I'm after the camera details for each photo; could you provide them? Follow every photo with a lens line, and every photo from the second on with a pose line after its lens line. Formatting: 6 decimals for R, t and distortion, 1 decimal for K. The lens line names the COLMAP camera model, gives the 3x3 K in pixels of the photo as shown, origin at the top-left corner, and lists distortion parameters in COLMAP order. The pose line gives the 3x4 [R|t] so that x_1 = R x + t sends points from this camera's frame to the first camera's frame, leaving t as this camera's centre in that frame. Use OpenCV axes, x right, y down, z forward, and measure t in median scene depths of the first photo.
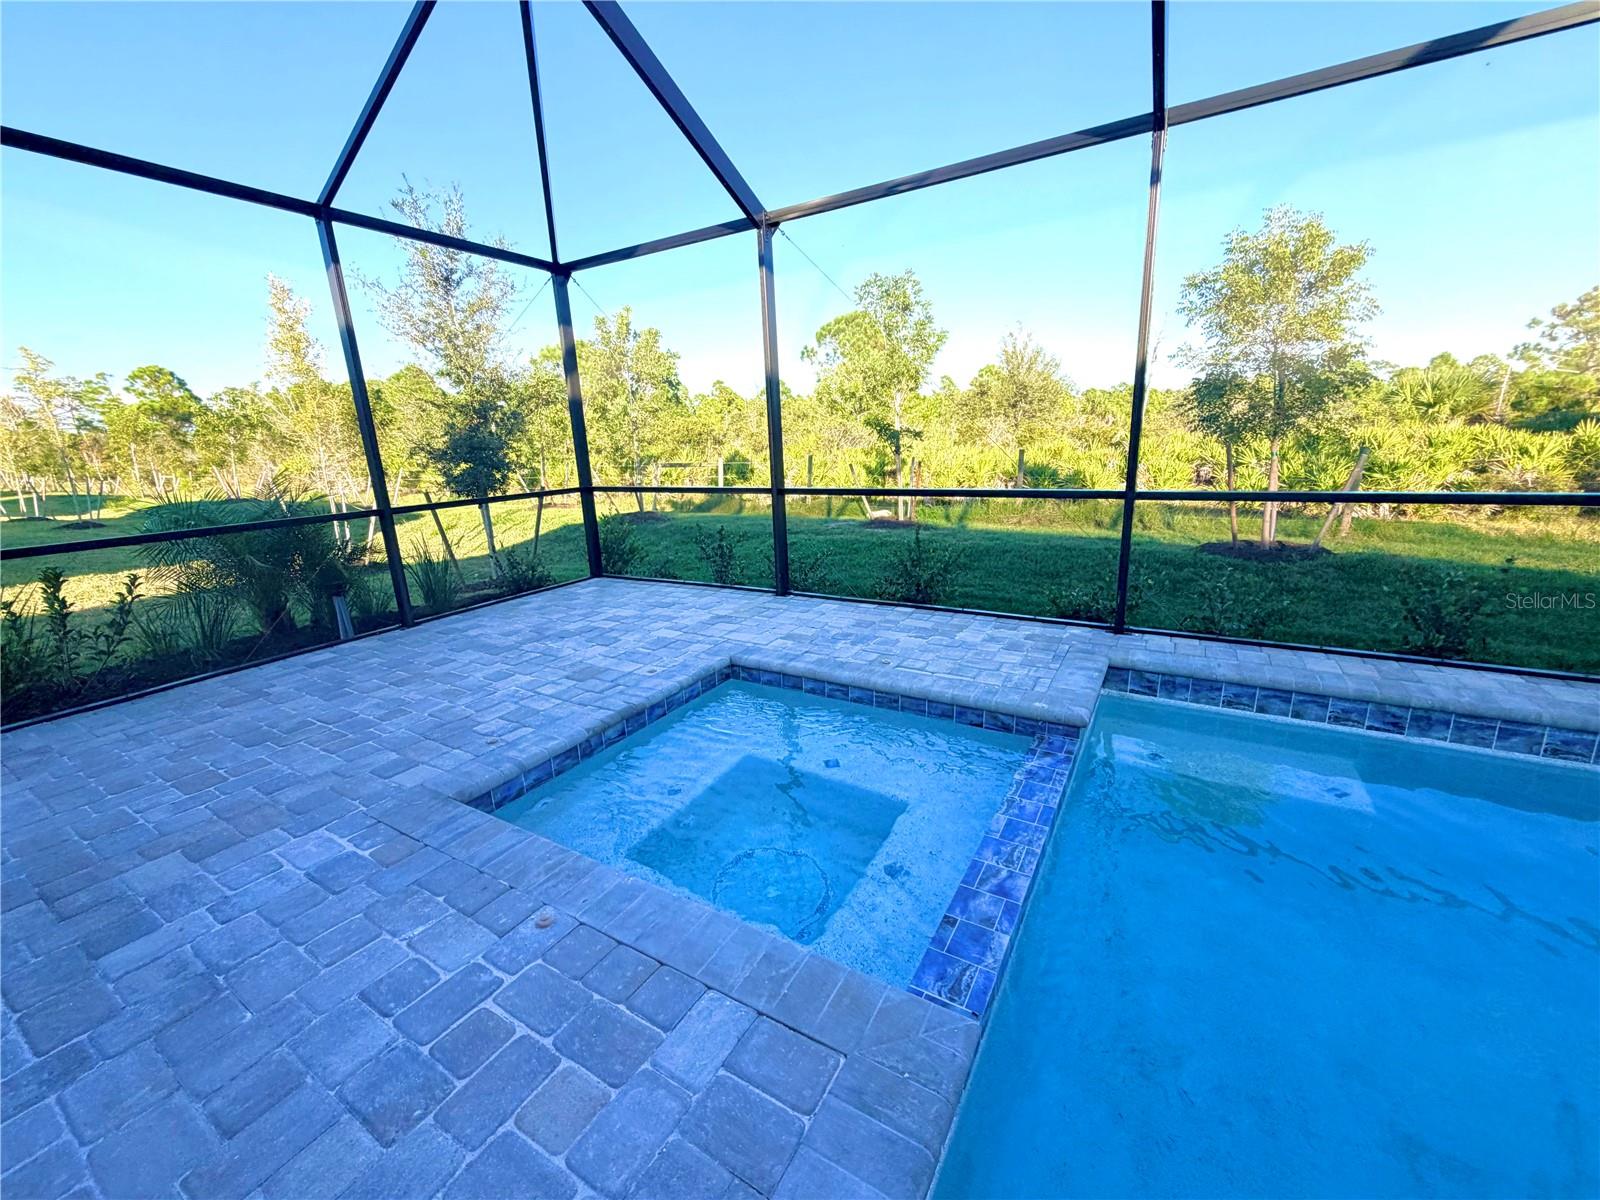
lens RADIAL K [[636.5, 0, 798.9], [0, 636.5, 595.5], [0, 0, 1]] dist [-0.000742, -0.000044]
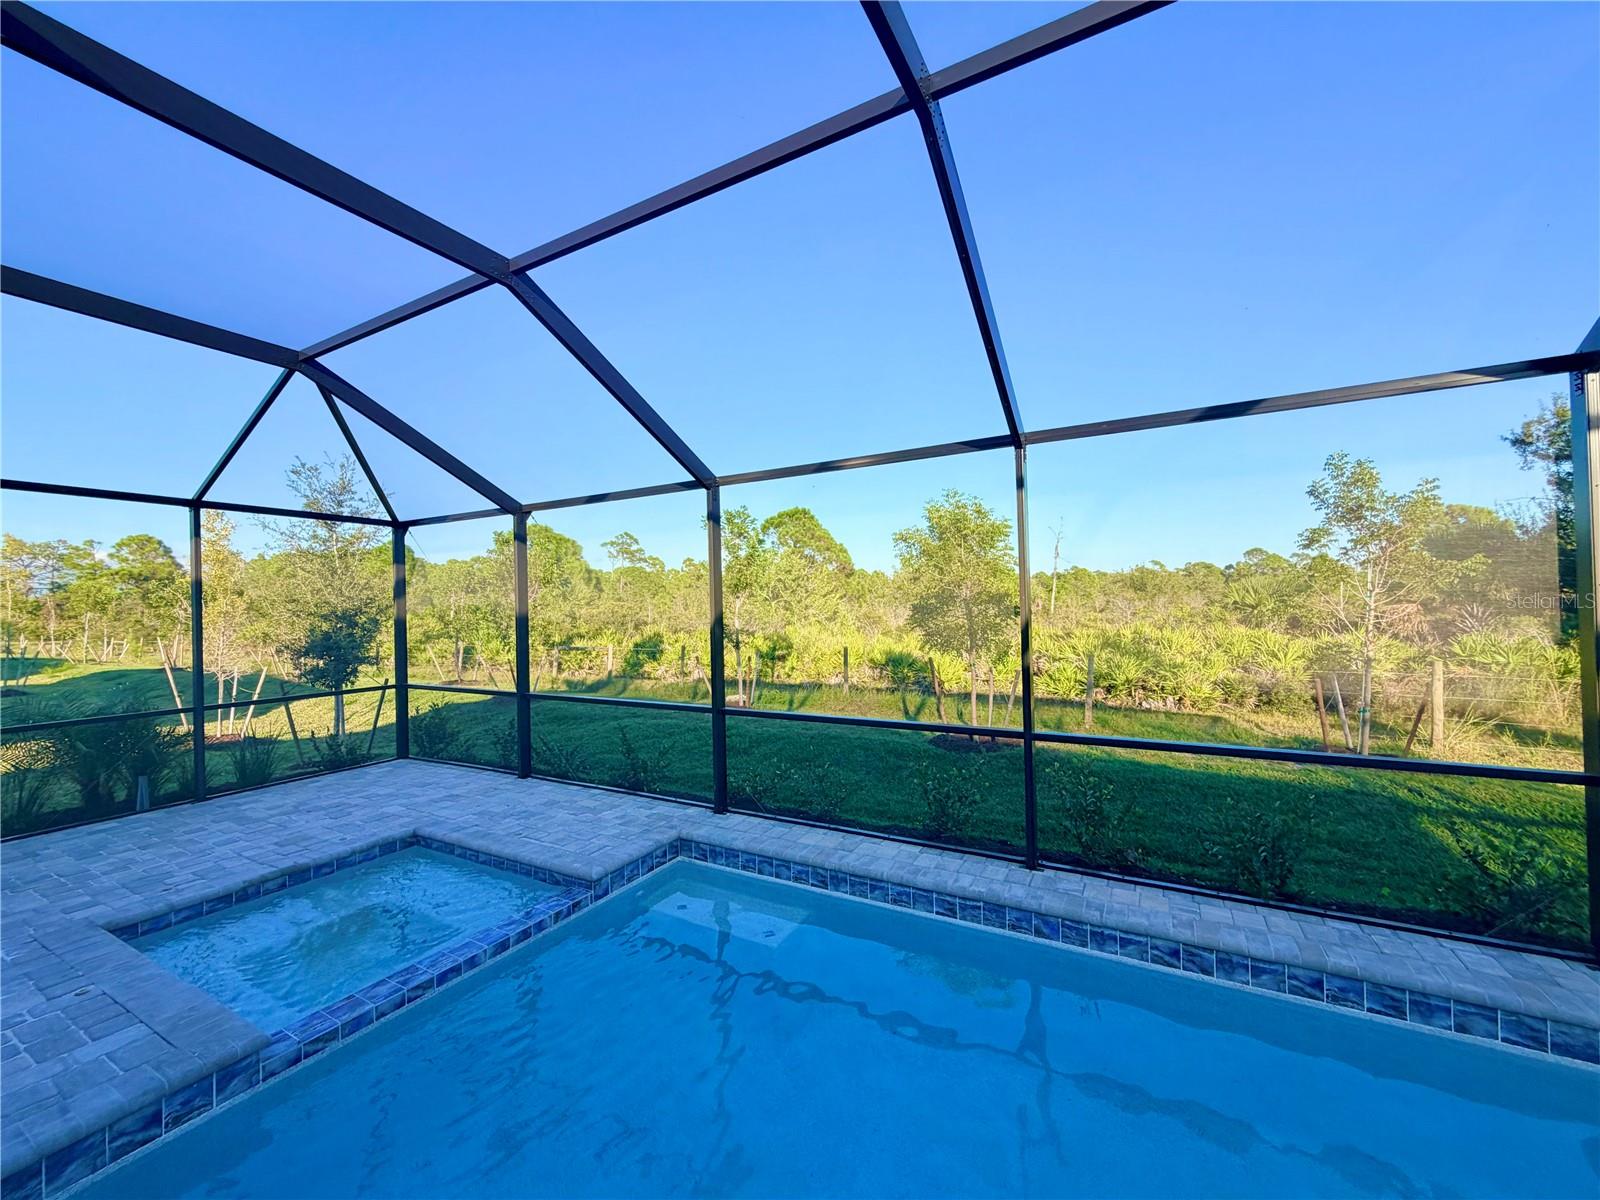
lens RADIAL K [[634.2, 0, 801.2], [0, 634.2, 598.2], [0, 0, 1]] dist [0.001454, 0.000158]
pose [[0.999314, 0.021429, 0.030194, 0.629693], [-0.013000, 0.966639, -0.255813, -0.038955], [-0.034669, 0.255245, 0.966255, -0.422573]]
